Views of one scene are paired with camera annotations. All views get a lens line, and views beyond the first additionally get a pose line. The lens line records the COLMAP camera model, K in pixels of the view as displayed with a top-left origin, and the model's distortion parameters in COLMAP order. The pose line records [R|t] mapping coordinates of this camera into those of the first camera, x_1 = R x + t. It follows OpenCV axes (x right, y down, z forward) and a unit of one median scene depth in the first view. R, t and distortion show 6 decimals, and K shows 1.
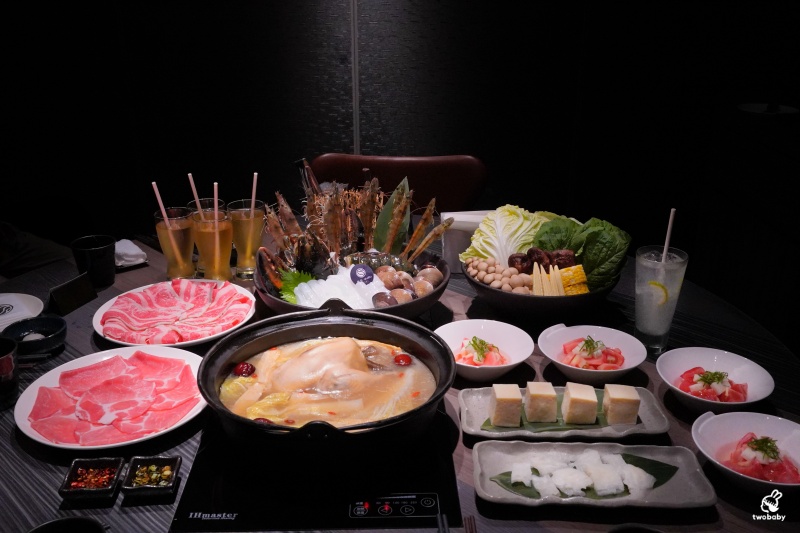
lens RADIAL K [[783.0, 0, 403.5], [0, 783.0, 267.5], [0, 0, 1]] dist [-0.004972, 0.000000]
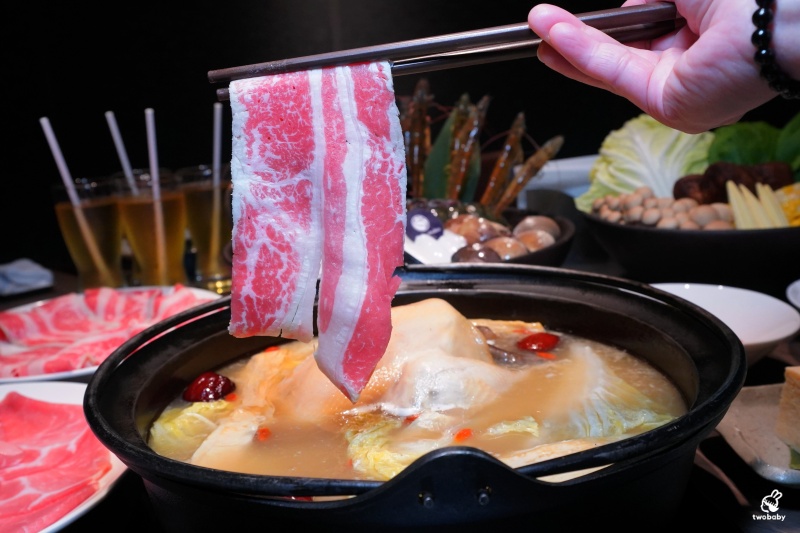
lens RADIAL K [[783.0, 0, 397.0], [0, 783.0, 266.6], [0, 0, 1]] dist [-0.004972, 0.000000]
pose [[0.996146, -0.081960, 0.031225, -0.087486], [0.085642, 0.985763, -0.144698, 0.110411], [-0.018921, 0.146814, 0.988983, 0.452801]]
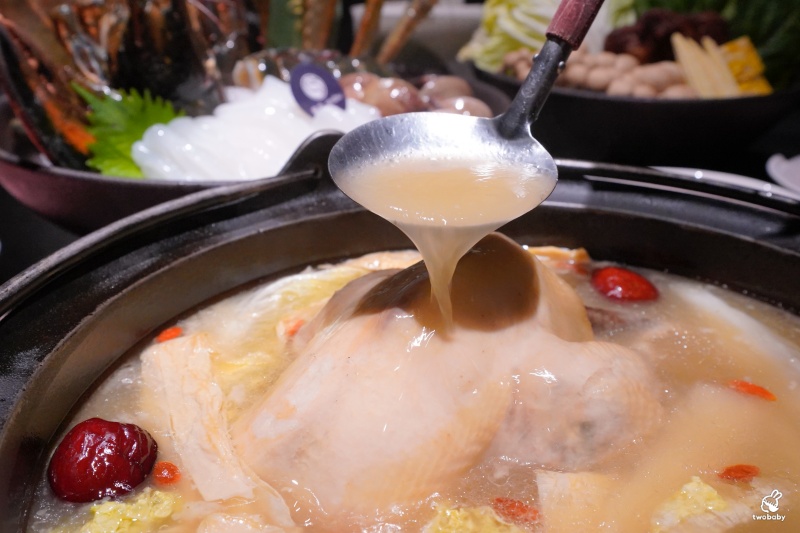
lens RADIAL K [[783.0, 0, 398.1], [0, 783.0, 265.0], [0, 0, 1]] dist [-0.004972, 0.000000]
pose [[0.908362, -0.166818, 0.383471, -0.165027], [0.146213, 0.985807, 0.082498, 0.061347], [-0.391790, -0.018870, 0.919861, 0.633467]]
